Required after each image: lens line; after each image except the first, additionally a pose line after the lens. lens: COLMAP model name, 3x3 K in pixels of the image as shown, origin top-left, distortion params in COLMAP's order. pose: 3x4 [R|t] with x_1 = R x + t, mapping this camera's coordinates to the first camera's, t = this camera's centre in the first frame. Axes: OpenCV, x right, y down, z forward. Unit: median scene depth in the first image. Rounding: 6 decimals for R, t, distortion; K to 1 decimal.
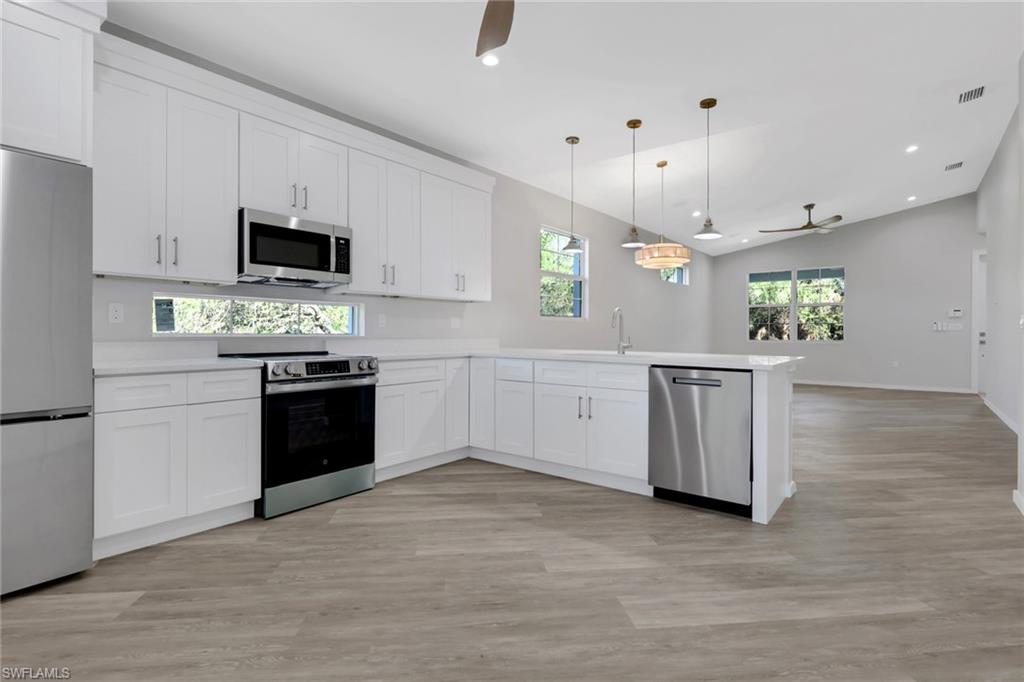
lens RADIAL K [[501.3, 0, 511.8], [0, 501.3, 332.1], [0, 0, 1]] dist [-0.002338, -0.000136]
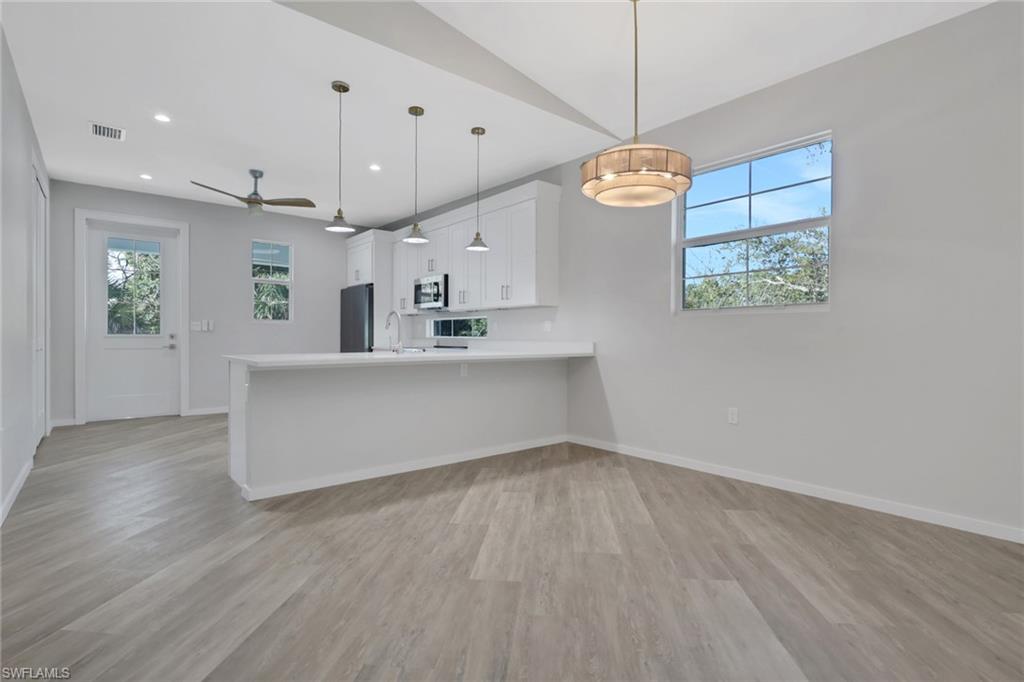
lens RADIAL K [[498.2, 0, 512.0], [0, 498.2, 341.0], [0, 0, 1]] dist [-0.000246, 0.000531]
pose [[-0.207463, 0.002501, -0.978240, 0.412543], [-0.006007, 0.999975, 0.003831, 0.004053], [0.978224, 0.006671, -0.207443, 0.502811]]
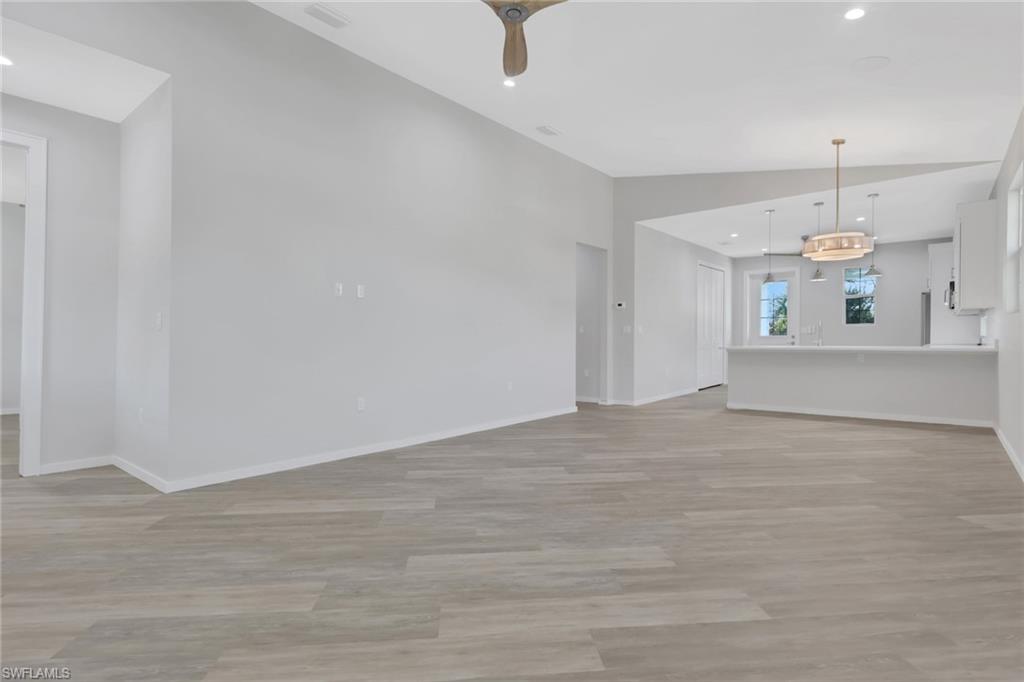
lens RADIAL K [[500.0, 0, 511.3], [0, 500.0, 338.4], [0, 0, 1]] dist [-0.001357, 0.000316]
pose [[-0.999201, 0.001291, 0.039949, 0.427064], [0.001369, 0.999997, 0.001926, 0.003664], [-0.039947, 0.001979, -0.999200, 0.971492]]
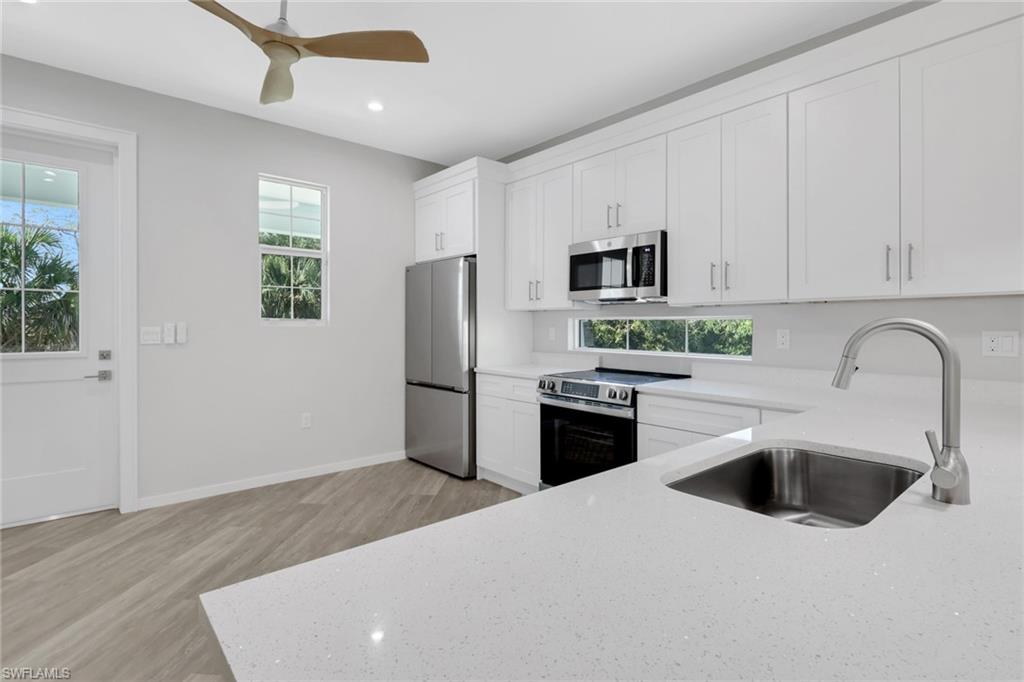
lens RADIAL K [[501.7, 0, 510.0], [0, 501.7, 327.2], [0, 0, 1]] dist [-0.000764, -0.000033]
pose [[-0.186658, 0.001425, -0.982424, 0.176166], [-0.002740, 0.999994, 0.001971, -0.014643], [0.982421, 0.003060, -0.186653, 0.289300]]
